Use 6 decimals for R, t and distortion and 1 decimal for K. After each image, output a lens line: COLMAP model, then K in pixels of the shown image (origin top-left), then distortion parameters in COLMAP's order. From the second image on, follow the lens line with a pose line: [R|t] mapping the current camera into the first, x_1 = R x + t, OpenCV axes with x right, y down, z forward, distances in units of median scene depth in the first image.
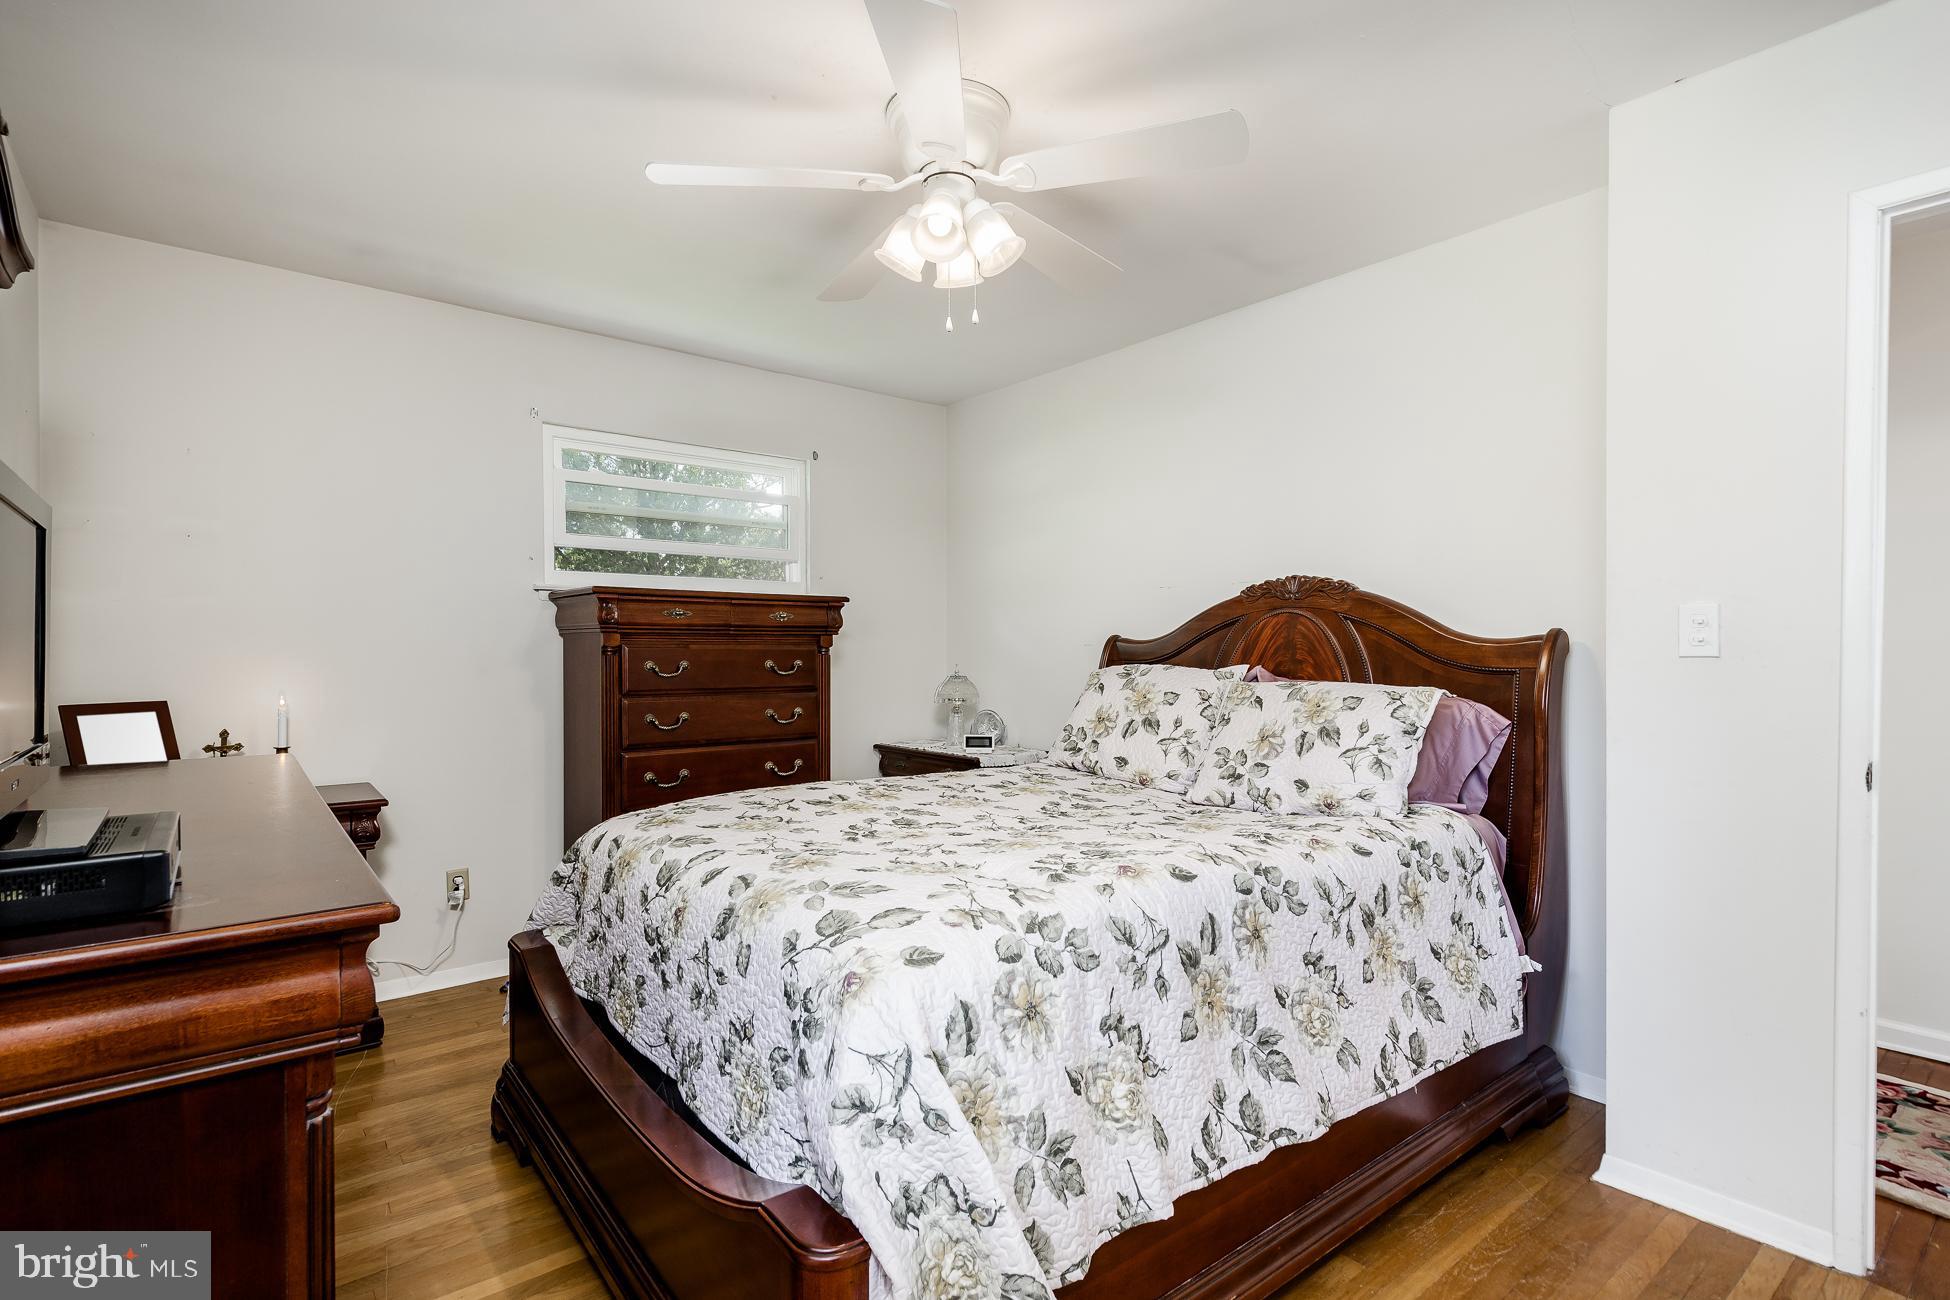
lens RADIAL K [[939.6, 0, 975.1], [0, 939.6, 656.8], [0, 0, 1]] dist [0.030951, -0.000628]
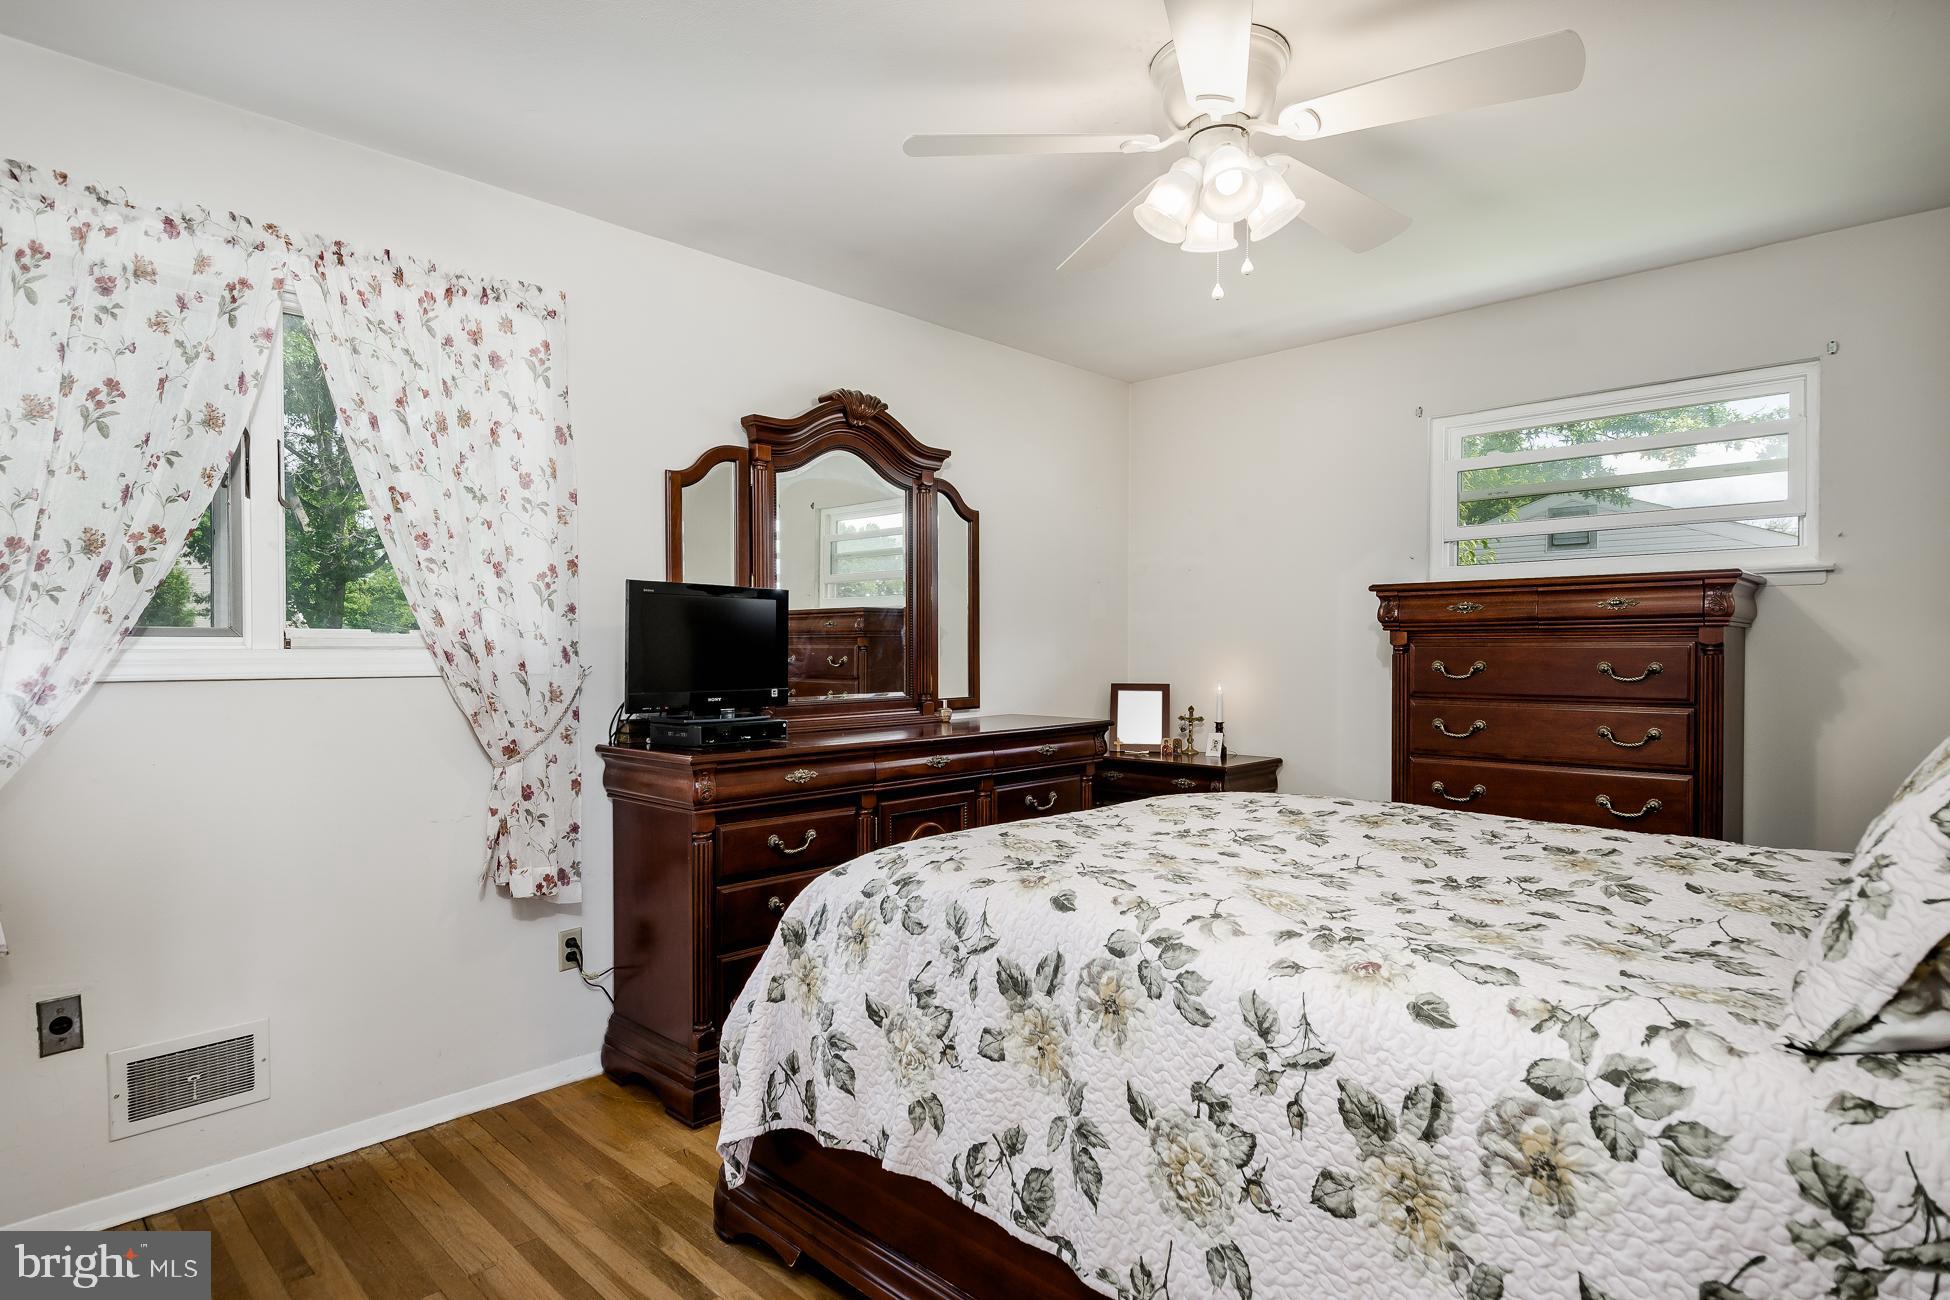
lens RADIAL K [[1073.4, 0, 975.0], [0, 1073.4, 650.0], [0, 0, 1]] dist [0.013842, -0.000707]
pose [[0.101401, -0.002234, -0.994843, 0.973606], [-0.004806, 0.999985, -0.002735, -0.001288], [0.994834, 0.005058, 0.101388, 0.656352]]
